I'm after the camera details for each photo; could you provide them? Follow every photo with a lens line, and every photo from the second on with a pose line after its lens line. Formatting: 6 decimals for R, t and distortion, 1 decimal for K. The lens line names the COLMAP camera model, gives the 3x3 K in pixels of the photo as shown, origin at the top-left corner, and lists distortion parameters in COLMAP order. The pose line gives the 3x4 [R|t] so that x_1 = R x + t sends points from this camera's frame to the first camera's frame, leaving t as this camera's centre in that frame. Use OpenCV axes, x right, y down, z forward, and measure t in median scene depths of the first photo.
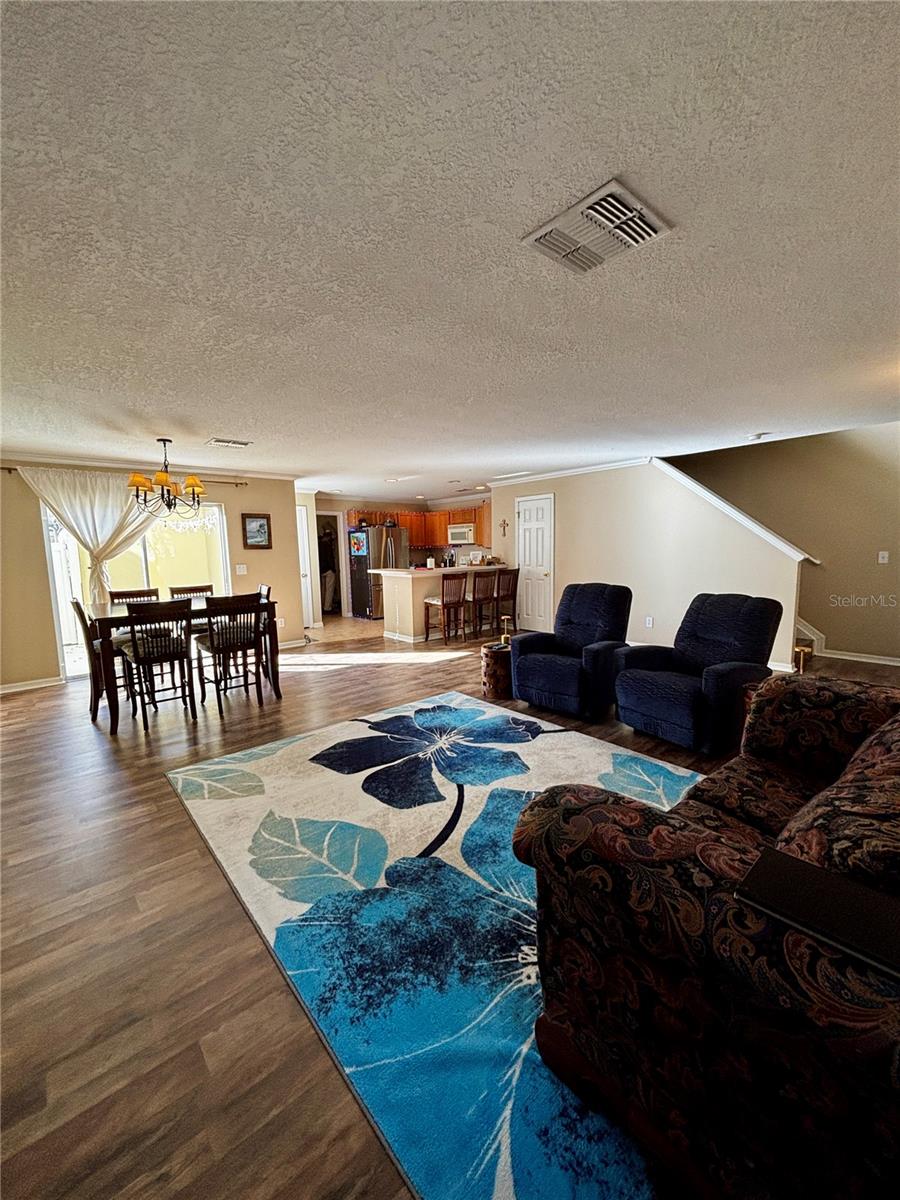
lens RADIAL K [[477.4, 0, 450.3], [0, 477.4, 601.6], [0, 0, 1]] dist [-0.002606, -0.000320]
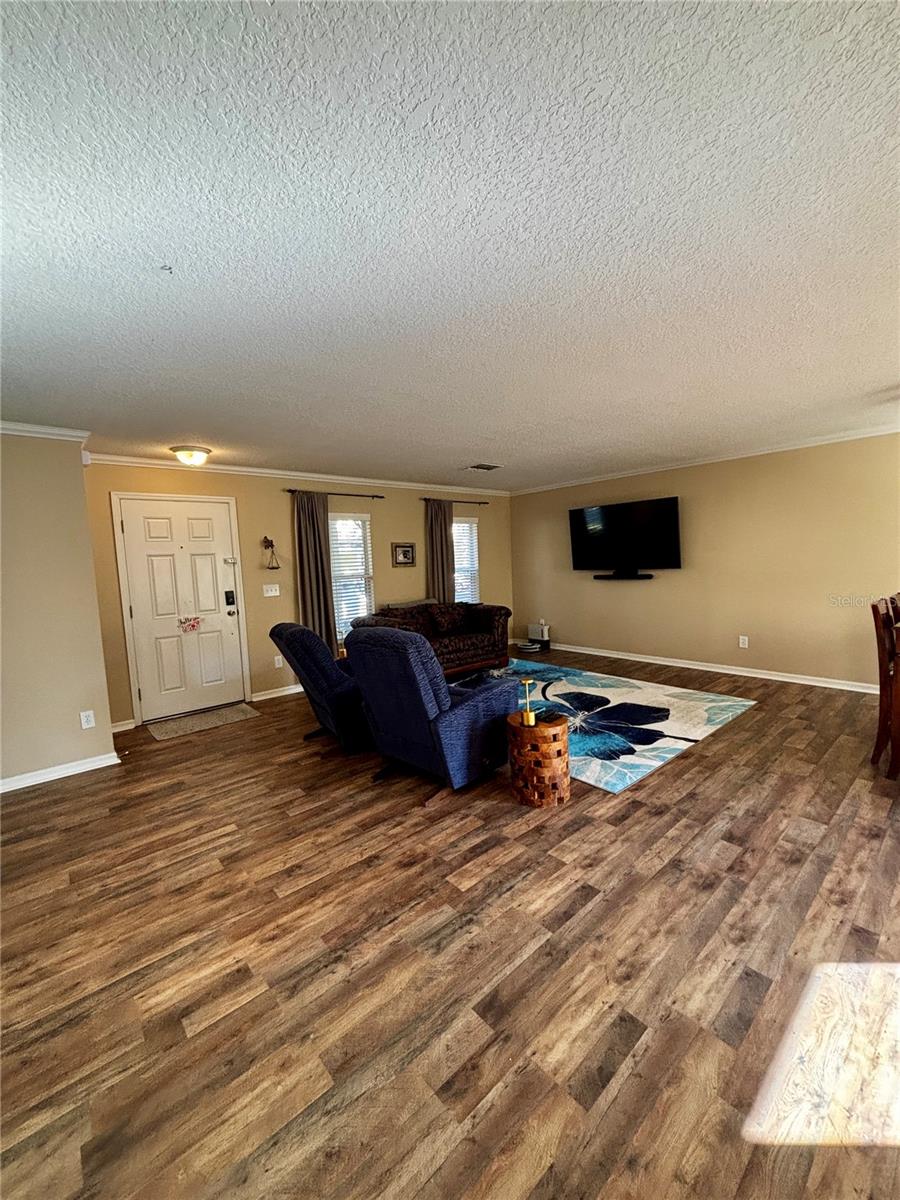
lens RADIAL K [[477.4, 0, 453.2], [0, 477.4, 599.0], [0, 0, 1]] dist [-0.002606, -0.000320]
pose [[-0.997902, 0.064085, -0.009208, 0.273046], [0.060923, 0.977602, 0.201453, -0.252462], [0.021912, 0.200469, -0.979455, 2.044748]]
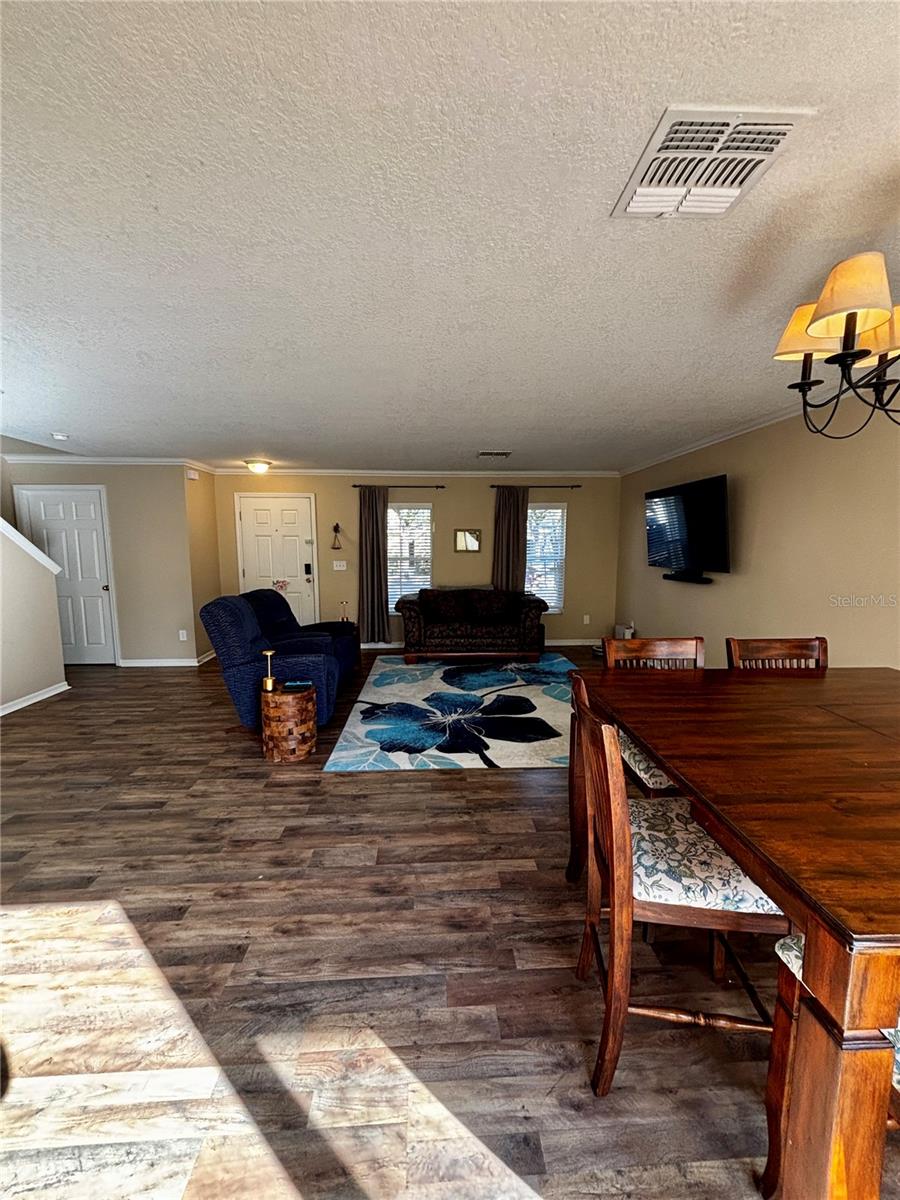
lens RADIAL K [[477.4, 0, 459.3], [0, 477.4, 603.4], [0, 0, 1]] dist [-0.002606, -0.000320]
pose [[-0.798540, -0.050029, 0.599859, -0.700103], [0.089956, 0.975431, 0.201102, -0.205161], [-0.595182, 0.214549, -0.774421, 1.787697]]
